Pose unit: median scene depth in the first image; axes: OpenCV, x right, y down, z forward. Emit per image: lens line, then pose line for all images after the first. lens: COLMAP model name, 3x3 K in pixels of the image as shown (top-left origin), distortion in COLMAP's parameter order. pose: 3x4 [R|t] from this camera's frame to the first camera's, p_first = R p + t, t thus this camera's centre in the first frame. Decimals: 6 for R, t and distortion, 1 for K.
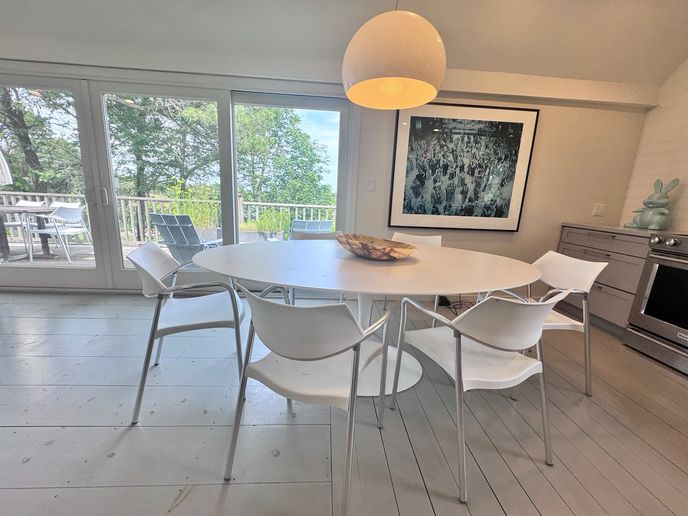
lens RADIAL K [[275.9, 0, 342.0], [0, 275.9, 260.4], [0, 0, 1]] dist [-0.009253, 0.001096]
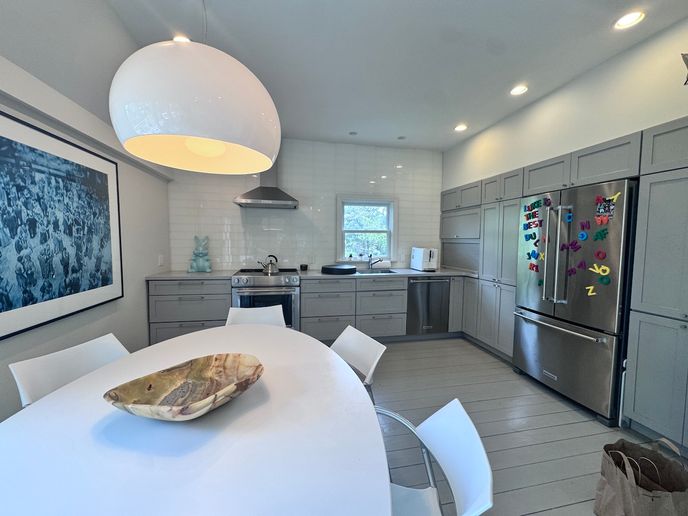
lens RADIAL K [[275.9, 0, 345.4], [0, 275.9, 257.2], [0, 0, 1]] dist [-0.009253, 0.001096]
pose [[-0.159393, -0.105106, 0.981604, -0.309146], [0.205077, 0.969101, 0.137068, -0.211421], [-0.965680, 0.223152, -0.132913, 0.446877]]
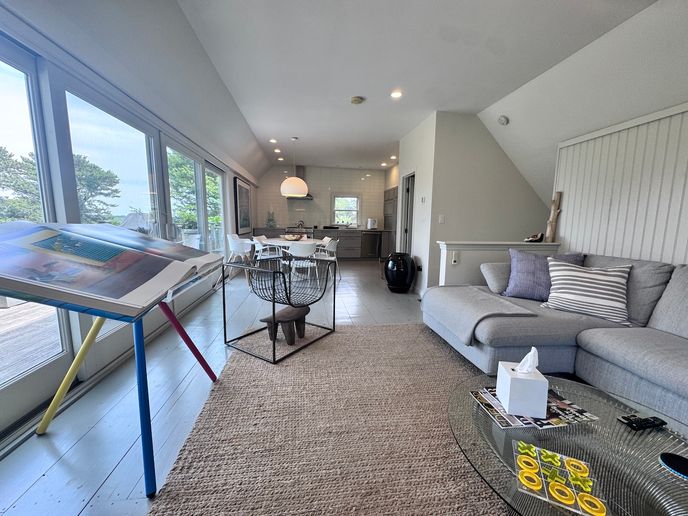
lens RADIAL K [[275.9, 0, 345.2], [0, 275.9, 257.9], [0, 0, 1]] dist [-0.009253, 0.001096]
pose [[-0.093555, -0.166967, 0.981514, -1.973001], [0.202164, 0.962114, 0.182936, -0.173411], [-0.974873, 0.215541, -0.056256, 0.403622]]
